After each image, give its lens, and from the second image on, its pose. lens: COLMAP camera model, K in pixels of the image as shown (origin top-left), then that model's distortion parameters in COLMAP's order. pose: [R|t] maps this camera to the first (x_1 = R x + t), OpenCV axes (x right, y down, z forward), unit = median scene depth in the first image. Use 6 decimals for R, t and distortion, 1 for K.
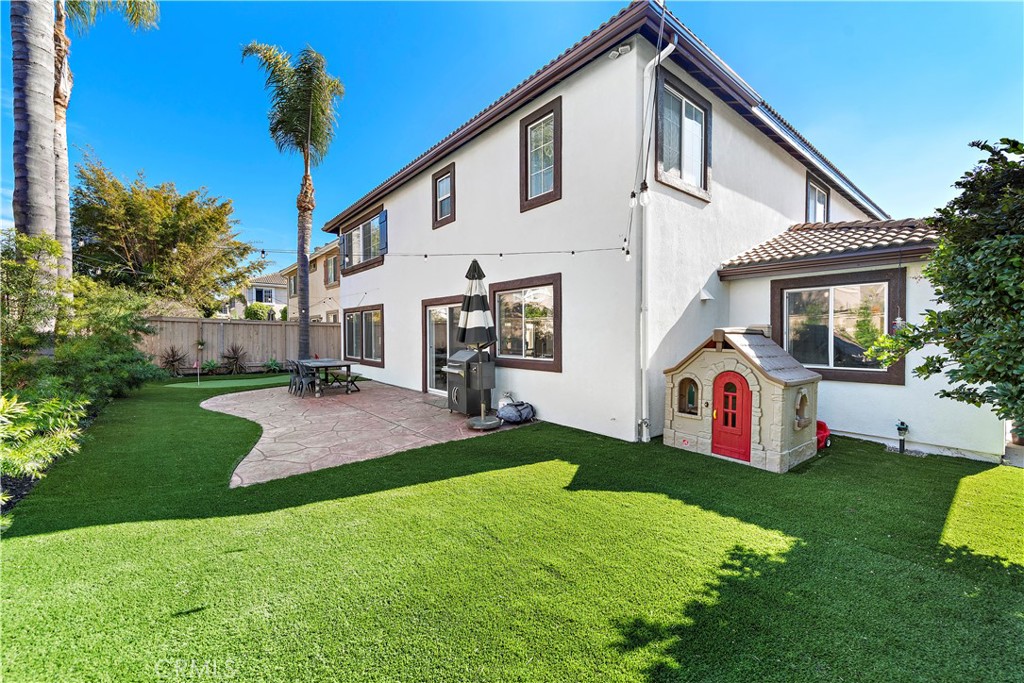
lens RADIAL K [[403.3, 0, 513.8], [0, 403.3, 341.4], [0, 0, 1]] dist [0.013309, -0.003547]
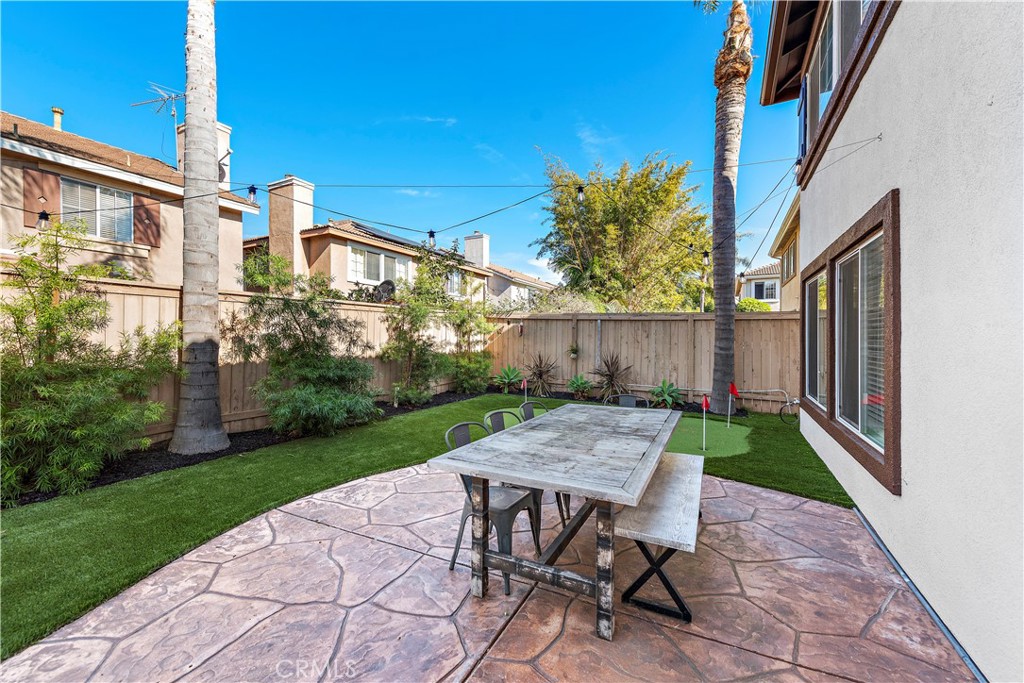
lens RADIAL K [[403.3, 0, 513.8], [0, 403.3, 341.4], [0, 0, 1]] dist [0.013309, -0.003547]
pose [[0.375521, 0.007556, -0.926783, -0.172381], [-0.021581, 0.999767, -0.000593, -0.007366], [0.926562, 0.020224, 0.375597, 0.633958]]
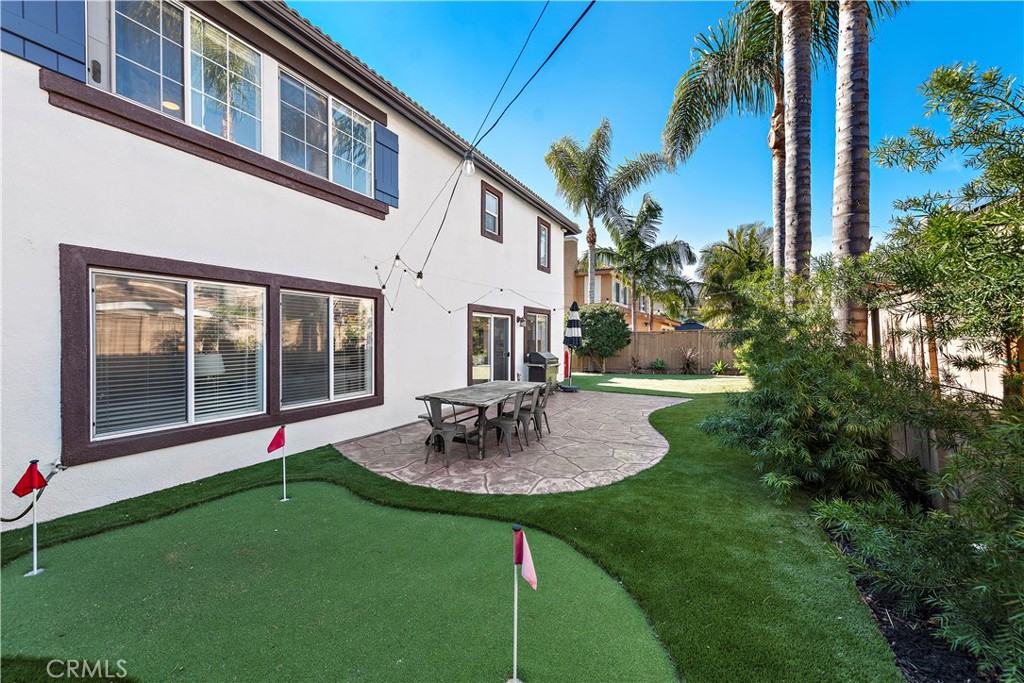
lens RADIAL K [[403.3, 0, 513.8], [0, 403.3, 341.4], [0, 0, 1]] dist [0.013309, -0.003547]
pose [[-0.376751, -0.009389, 0.926267, -0.789853], [0.019412, 0.999649, 0.018028, -0.023098], [-0.926111, 0.024773, -0.376437, 0.900949]]
